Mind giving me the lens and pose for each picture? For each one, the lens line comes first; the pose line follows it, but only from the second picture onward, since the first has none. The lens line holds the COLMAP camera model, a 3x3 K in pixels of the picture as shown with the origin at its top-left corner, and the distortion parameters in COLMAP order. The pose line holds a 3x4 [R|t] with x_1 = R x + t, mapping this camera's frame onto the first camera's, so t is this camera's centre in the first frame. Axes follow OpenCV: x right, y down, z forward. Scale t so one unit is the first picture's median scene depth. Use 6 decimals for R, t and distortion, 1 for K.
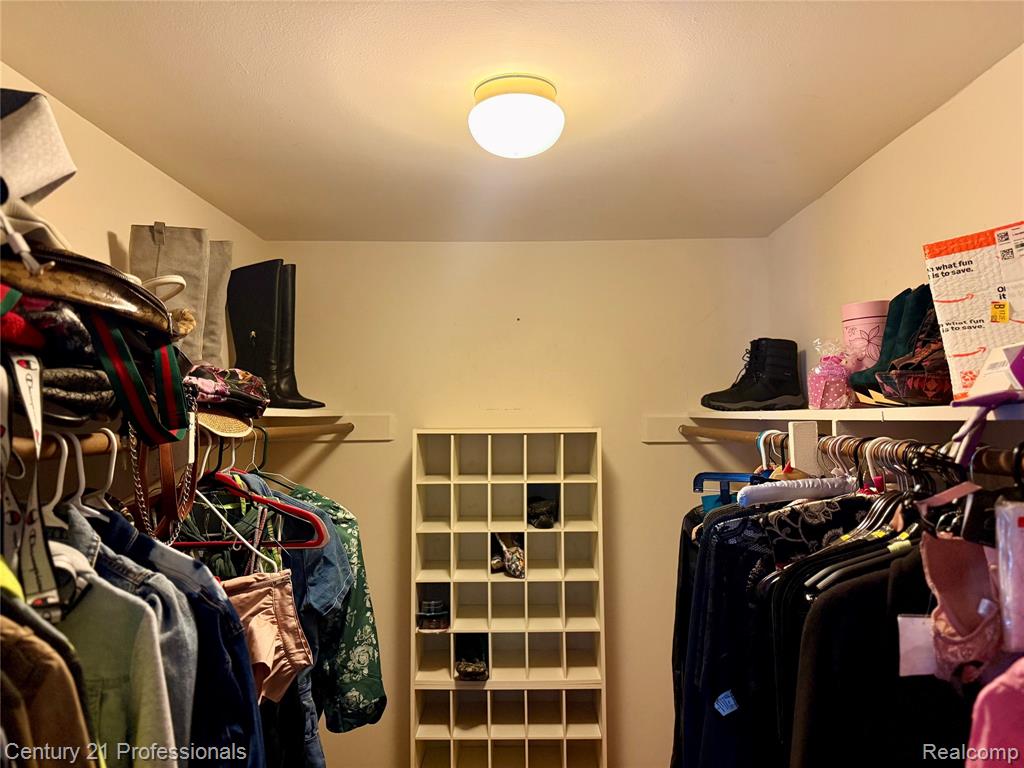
lens RADIAL K [[728.0, 0, 512.0], [0, 728.0, 384.0], [0, 0, 1]] dist [0.004745, -0.039479]
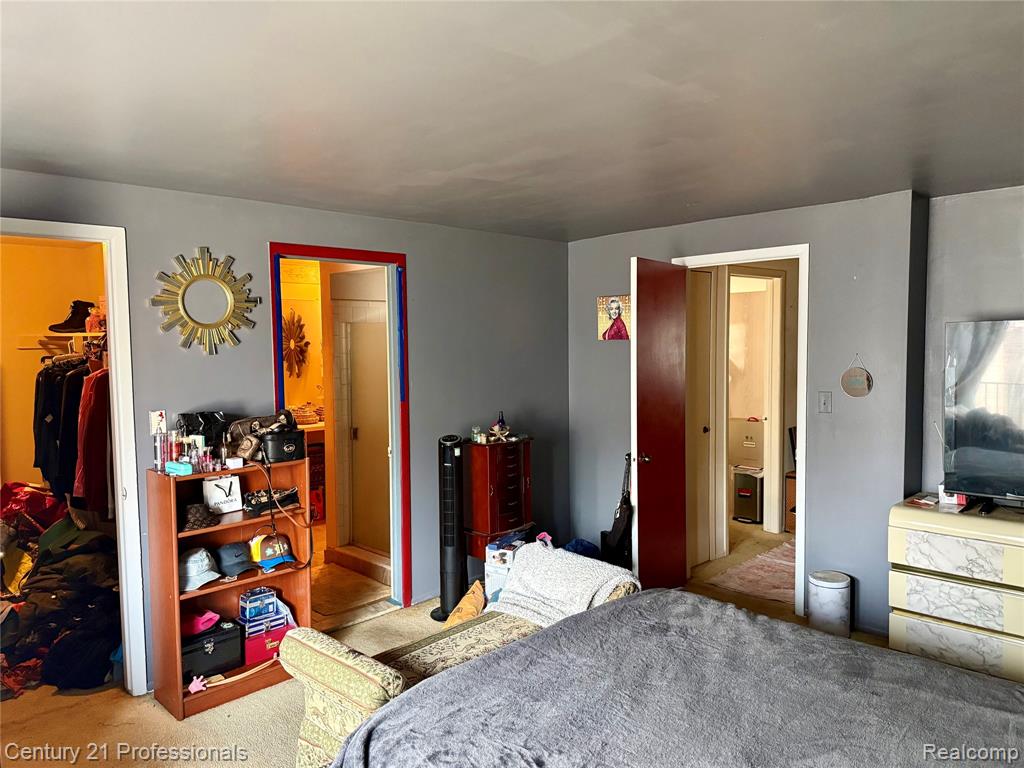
lens RADIAL K [[728.0, 0, 512.0], [0, 728.0, 384.0], [0, 0, 1]] dist [0.004745, -0.039479]
pose [[0.711962, -0.045568, 0.700738, -0.330649], [-0.028916, 0.995143, 0.094092, -0.065142], [-0.701622, -0.087253, 0.707187, -1.801463]]
